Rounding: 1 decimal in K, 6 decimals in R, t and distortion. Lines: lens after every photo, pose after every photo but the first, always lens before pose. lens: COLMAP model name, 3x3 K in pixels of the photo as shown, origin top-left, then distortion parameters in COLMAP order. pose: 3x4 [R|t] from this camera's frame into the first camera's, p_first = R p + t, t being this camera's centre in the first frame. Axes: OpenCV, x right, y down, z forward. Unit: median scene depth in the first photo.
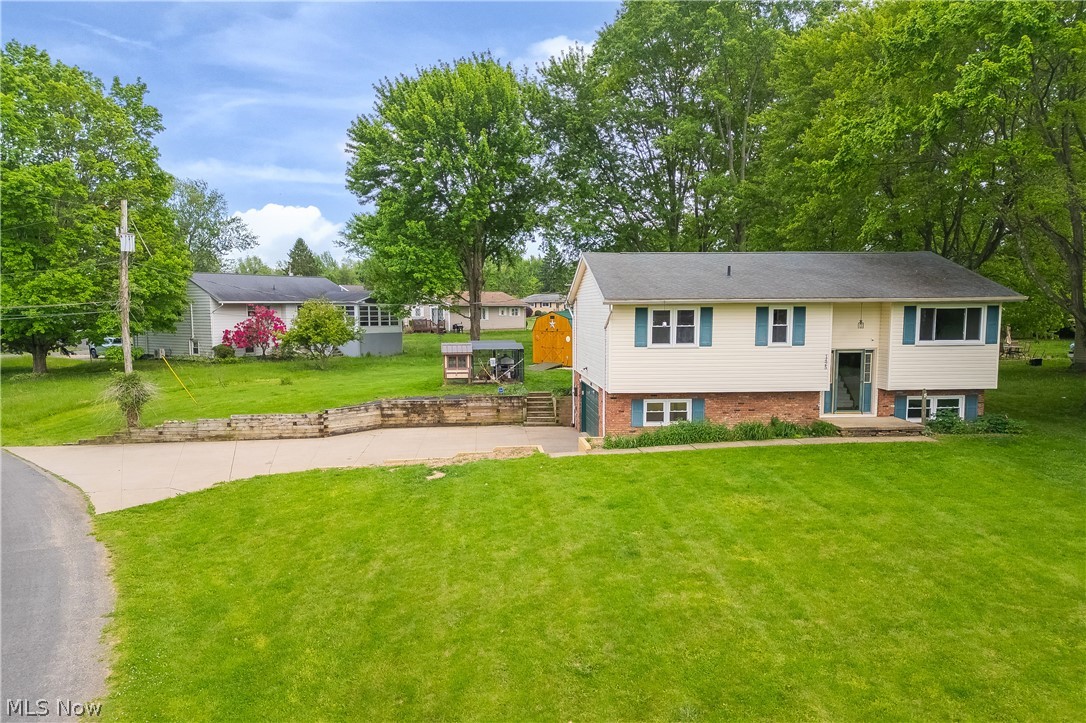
lens RADIAL K [[801.8, 0, 533.7], [0, 801.8, 360.0], [0, 0, 1]] dist [0.126553, -0.190367]
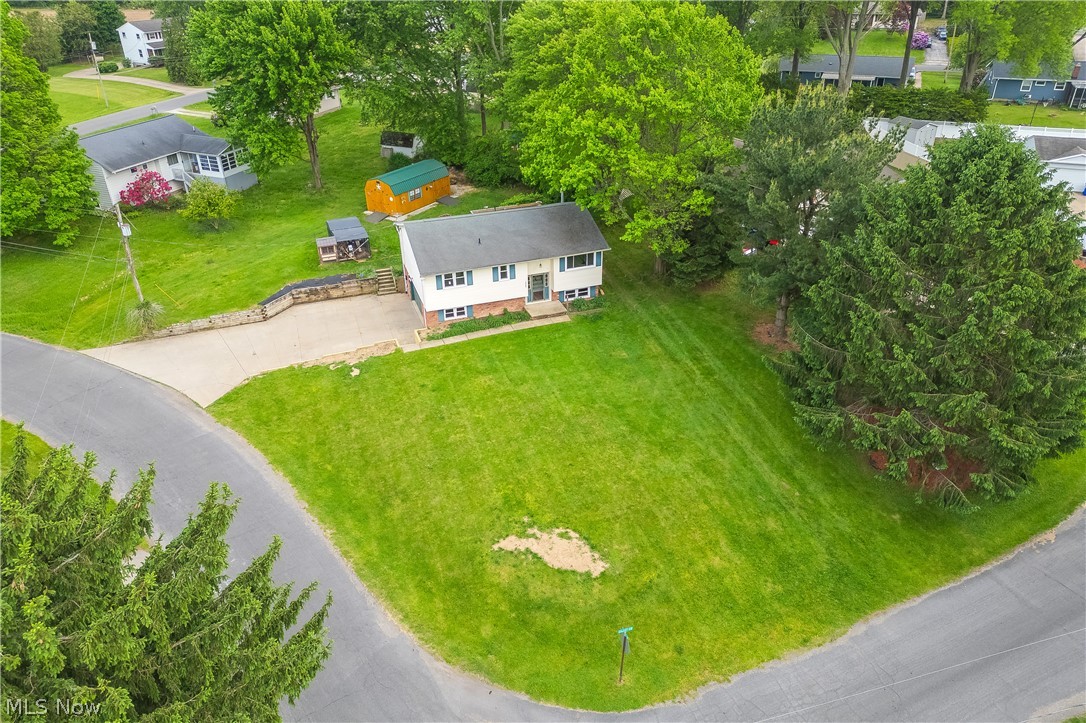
lens RADIAL K [[801.8, 0, 533.7], [0, 801.8, 360.0], [0, 0, 1]] dist [0.126553, -0.190367]
pose [[0.972251, -0.129691, 0.194698, -0.059500], [0.039654, 0.911582, 0.409201, -0.690697], [-0.230553, -0.390126, 0.891430, -0.983840]]
